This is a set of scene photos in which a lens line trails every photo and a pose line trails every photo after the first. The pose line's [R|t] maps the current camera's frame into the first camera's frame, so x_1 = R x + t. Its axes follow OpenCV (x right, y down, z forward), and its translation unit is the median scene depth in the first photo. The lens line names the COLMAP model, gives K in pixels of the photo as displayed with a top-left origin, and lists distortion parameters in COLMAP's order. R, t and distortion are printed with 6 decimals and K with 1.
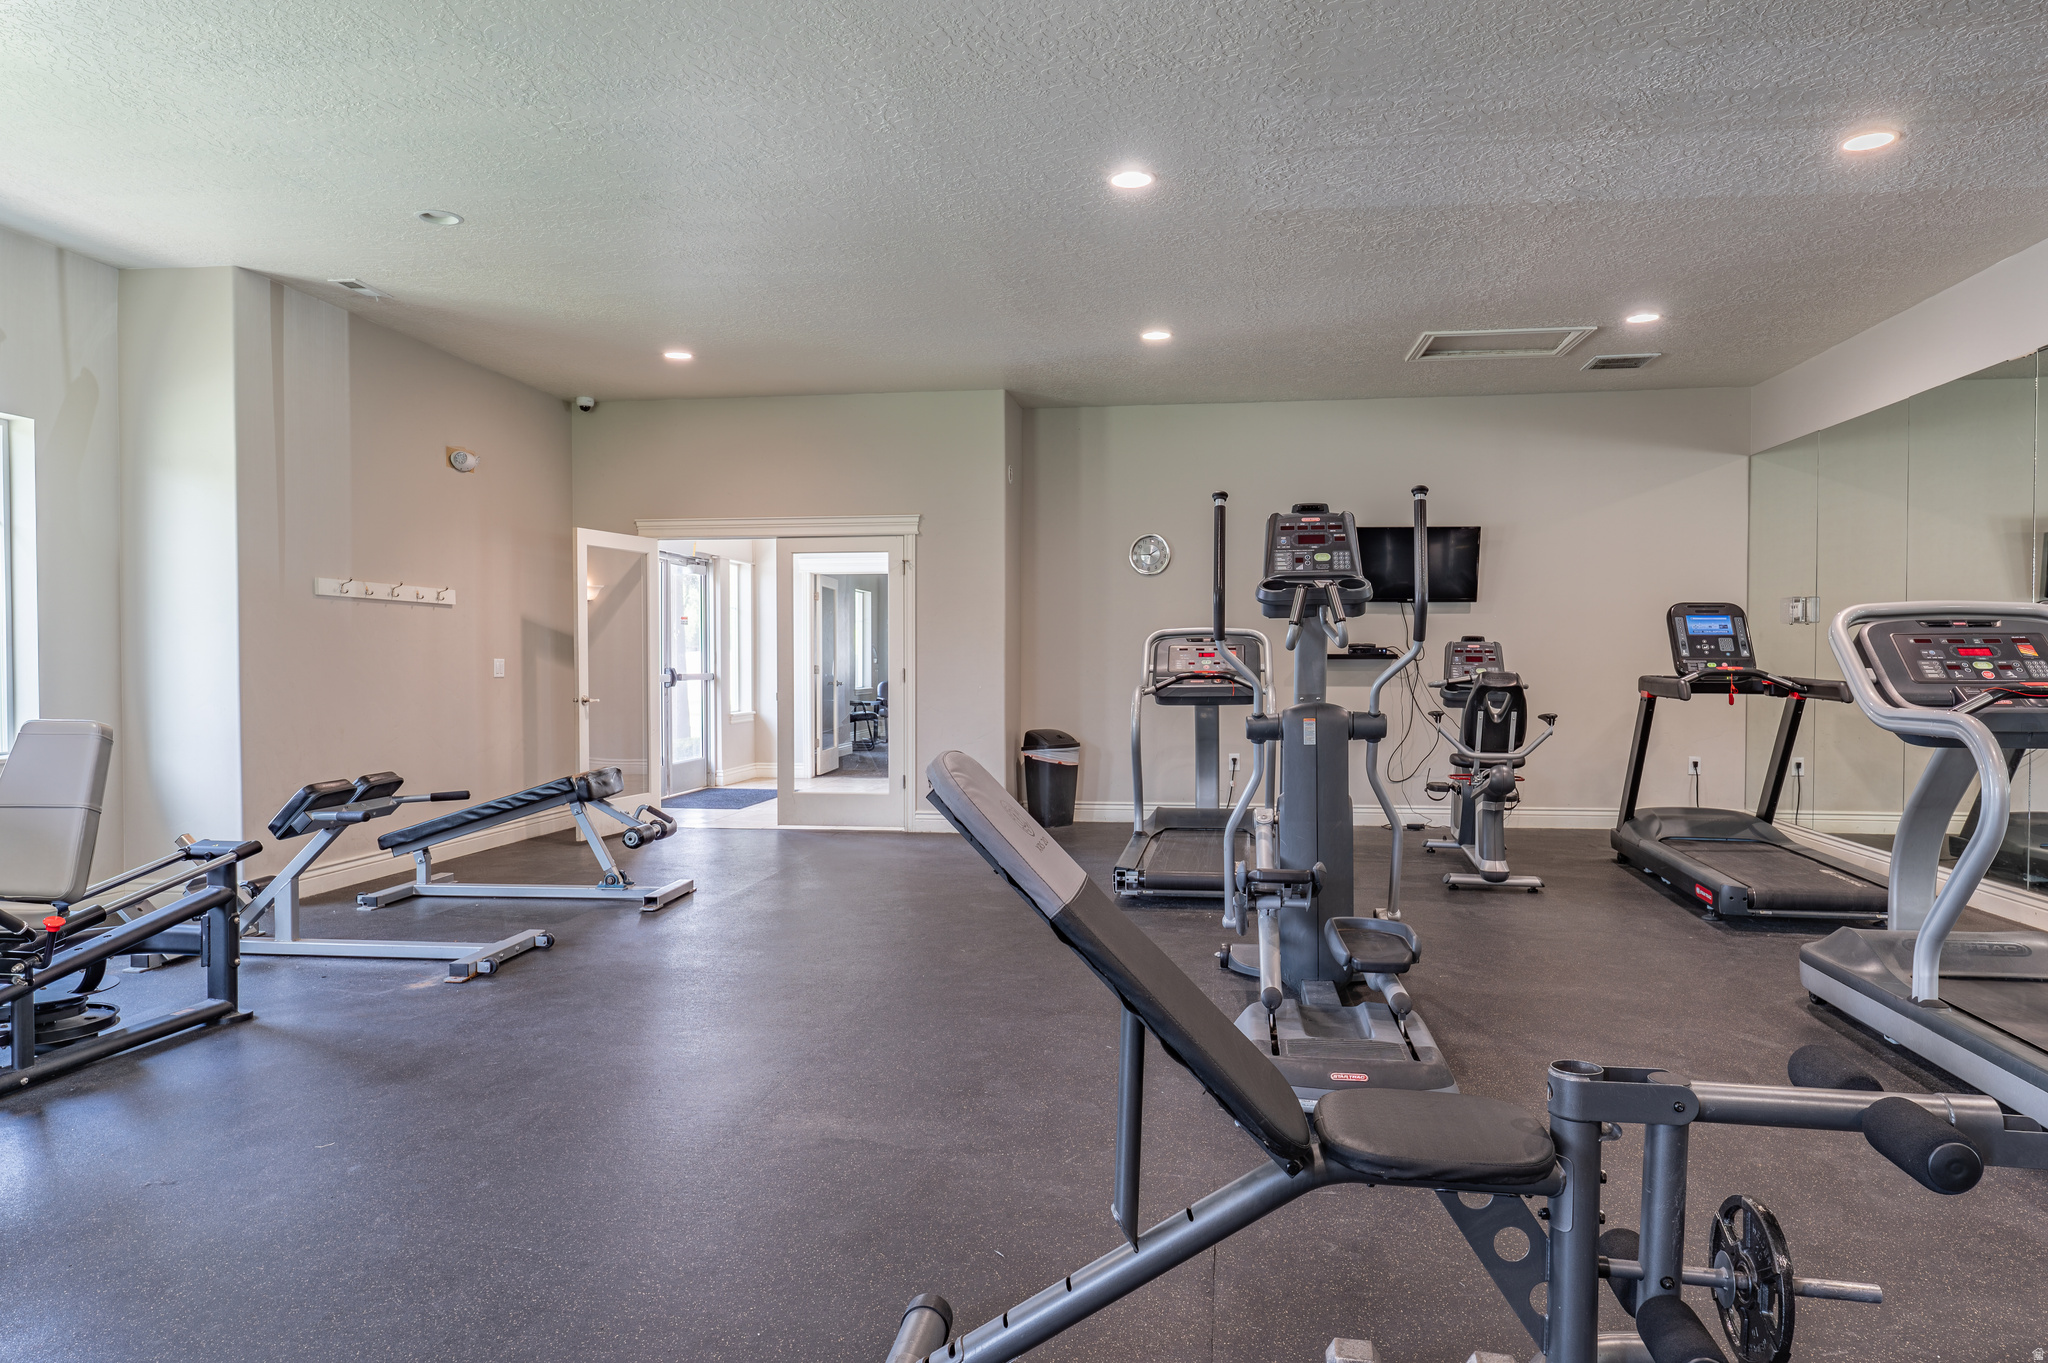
lens RADIAL K [[1314.1, 0, 1028.2], [0, 1314.1, 682.8], [0, 0, 1]] dist [0.000177, -0.001612]
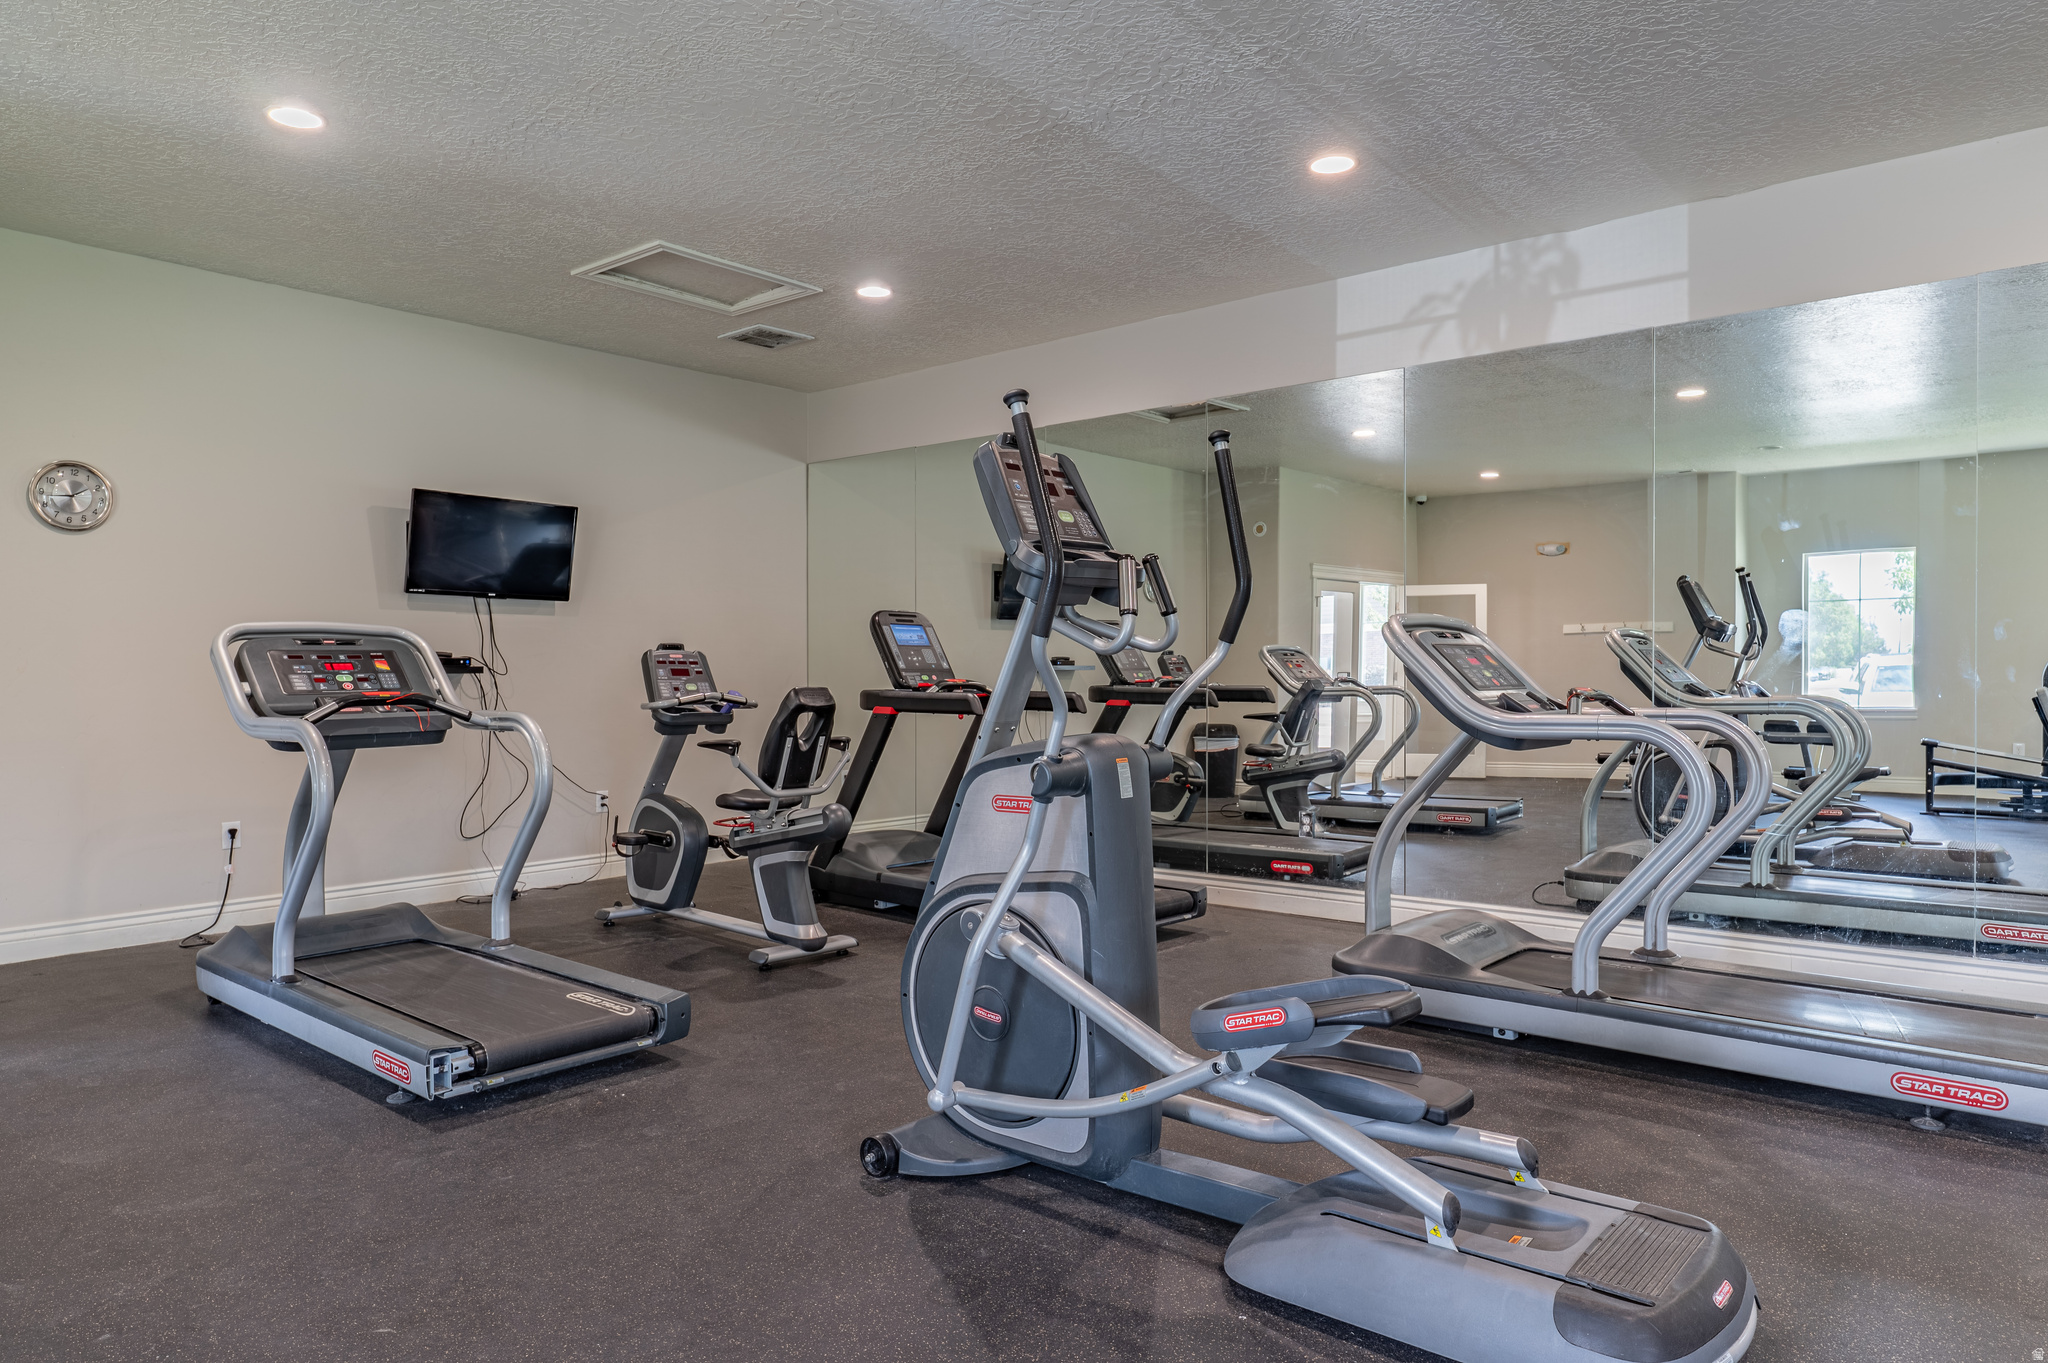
lens RADIAL K [[1314.1, 0, 1023.5], [0, 1314.1, 676.3], [0, 0, 1]] dist [0.000177, -0.001612]
pose [[0.530507, -0.002931, 0.847676, -0.245675], [0.018828, 0.999788, -0.008327, -0.005726], [-0.847472, 0.020377, 0.530449, 0.456568]]
